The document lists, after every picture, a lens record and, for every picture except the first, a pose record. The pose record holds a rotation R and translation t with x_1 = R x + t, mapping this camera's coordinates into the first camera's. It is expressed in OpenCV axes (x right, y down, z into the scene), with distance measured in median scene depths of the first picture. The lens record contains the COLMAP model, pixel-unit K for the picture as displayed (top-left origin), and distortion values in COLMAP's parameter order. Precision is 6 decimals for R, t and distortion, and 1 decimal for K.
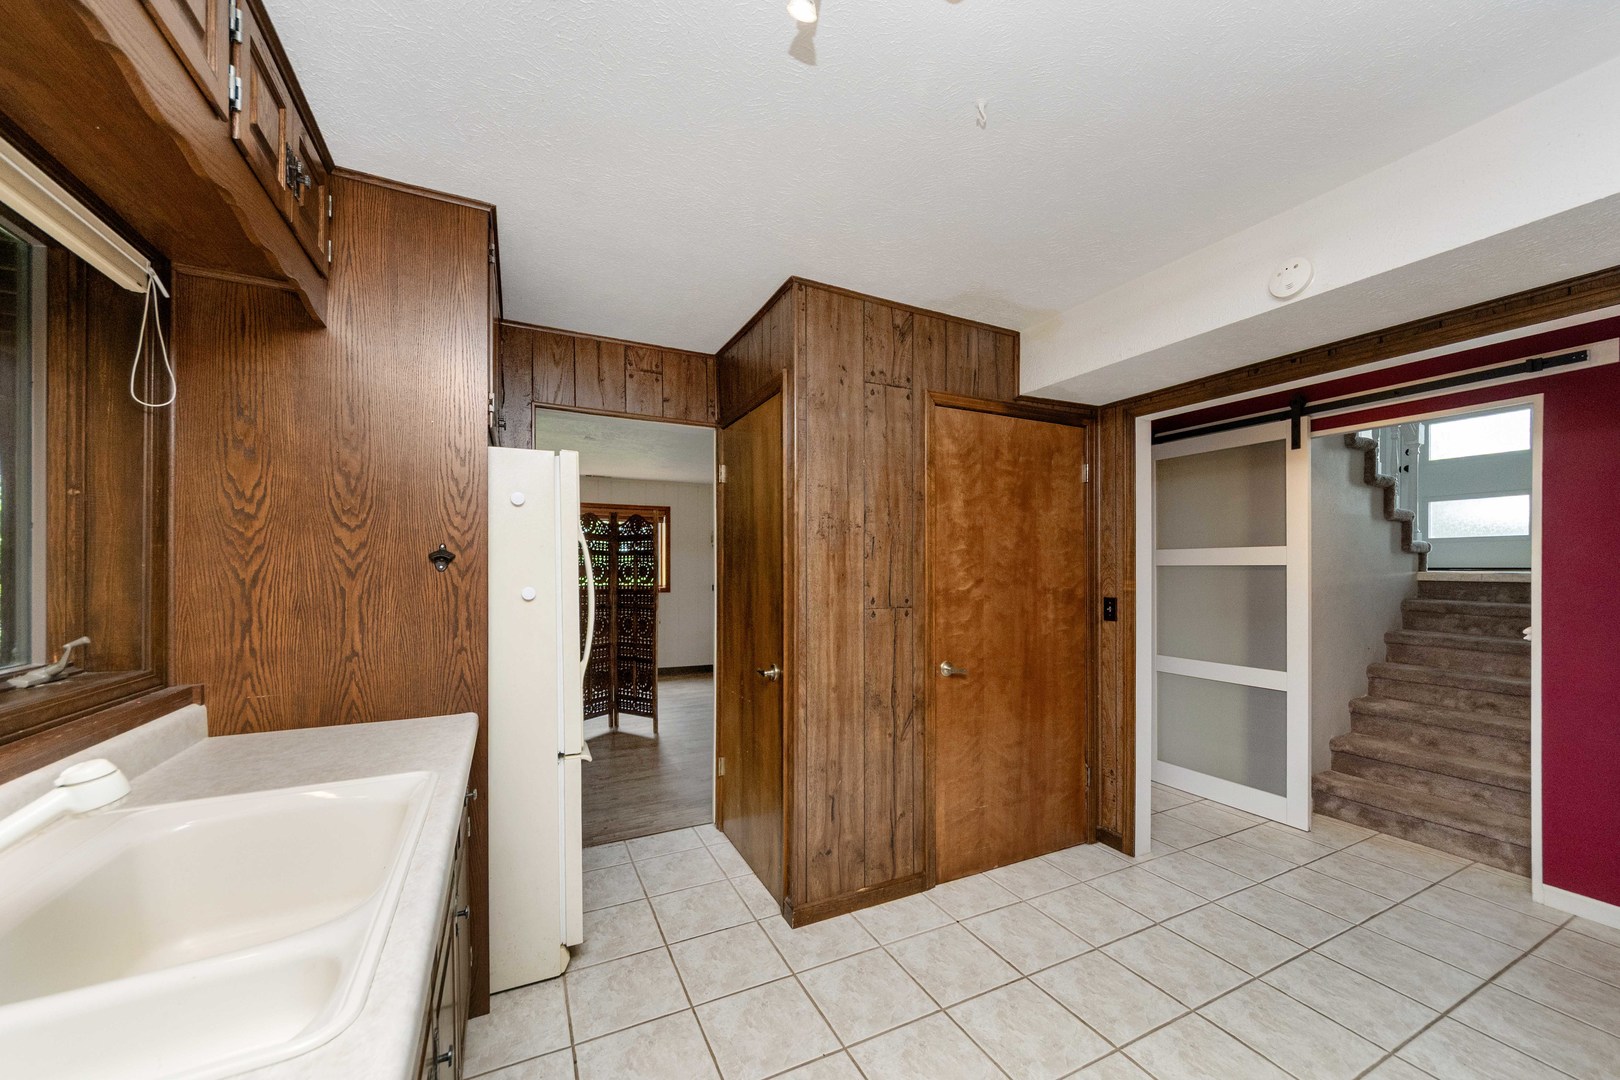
lens RADIAL K [[600.8, 0, 810.7], [0, 600.8, 571.6], [0, 0, 1]] dist [0.002095, -0.000021]
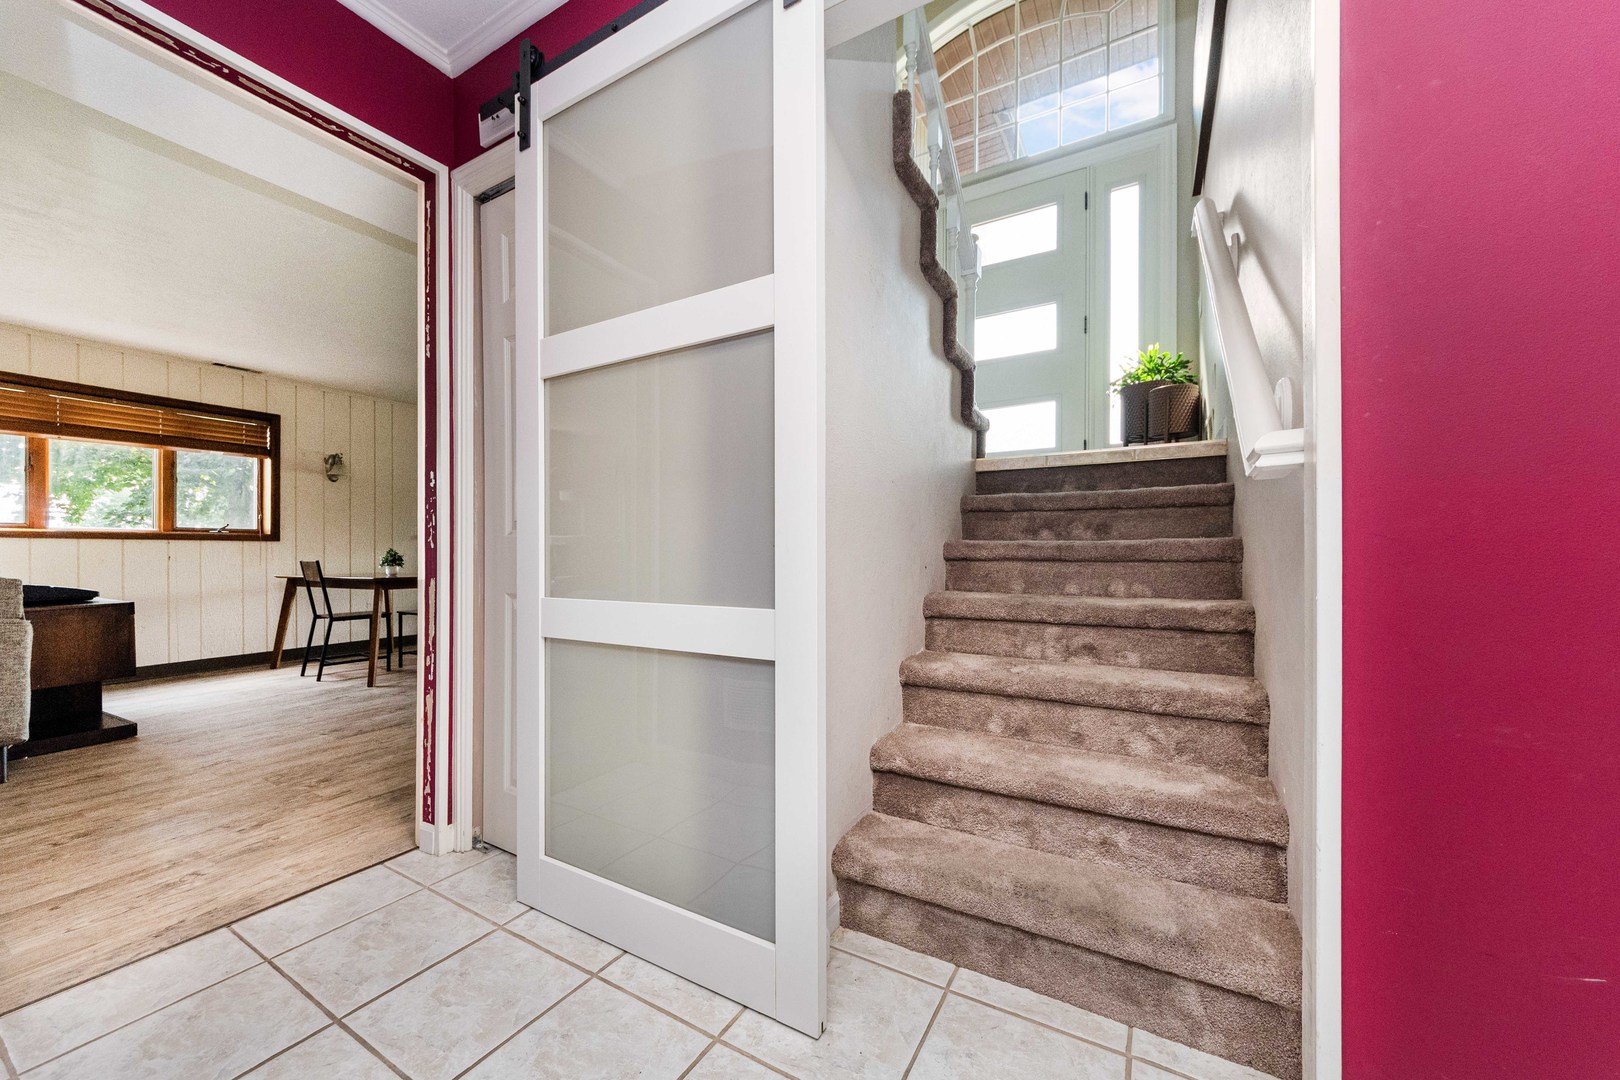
lens RADIAL K [[600.8, 0, 808.2], [0, 600.8, 554.0], [0, 0, 1]] dist [0.002095, -0.000021]
pose [[0.833381, 0.002814, 0.552692, 0.574399], [-0.000252, 0.999989, -0.004713, 0.130774], [-0.552699, 0.003788, 0.833372, 0.649136]]
